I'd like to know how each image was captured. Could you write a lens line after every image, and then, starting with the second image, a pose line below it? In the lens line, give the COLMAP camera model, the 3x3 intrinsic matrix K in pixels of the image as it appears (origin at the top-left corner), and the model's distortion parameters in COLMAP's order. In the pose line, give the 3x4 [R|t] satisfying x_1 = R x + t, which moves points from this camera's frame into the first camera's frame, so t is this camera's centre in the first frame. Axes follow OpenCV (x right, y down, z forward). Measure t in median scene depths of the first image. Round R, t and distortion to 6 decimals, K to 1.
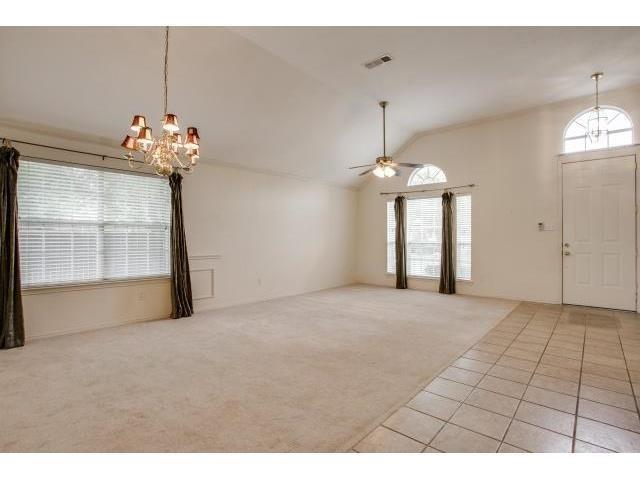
lens RADIAL K [[311.3, 0, 320.0], [0, 311.3, 240.0], [0, 0, 1]] dist [-0.041711, -0.000054]
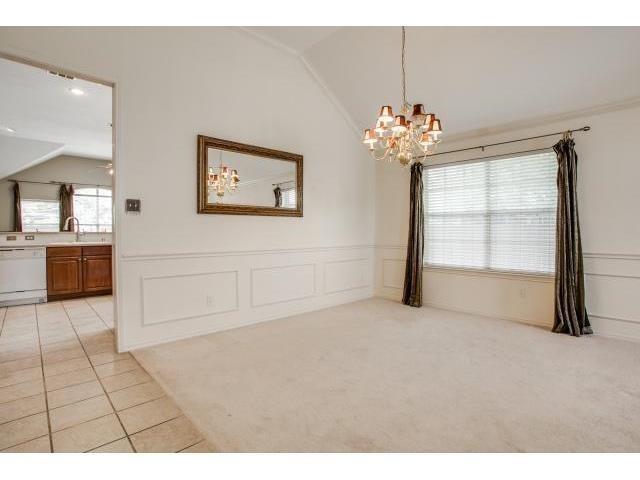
lens RADIAL K [[316.7, 0, 320.9], [0, 316.7, 231.2], [0, 0, 1]] dist [-0.029318, 0.000352]
pose [[-0.056515, 0.012977, -0.998317, 0.343698], [0.007772, 0.999891, 0.012557, -0.010615], [0.998372, -0.007050, -0.056609, 0.481869]]
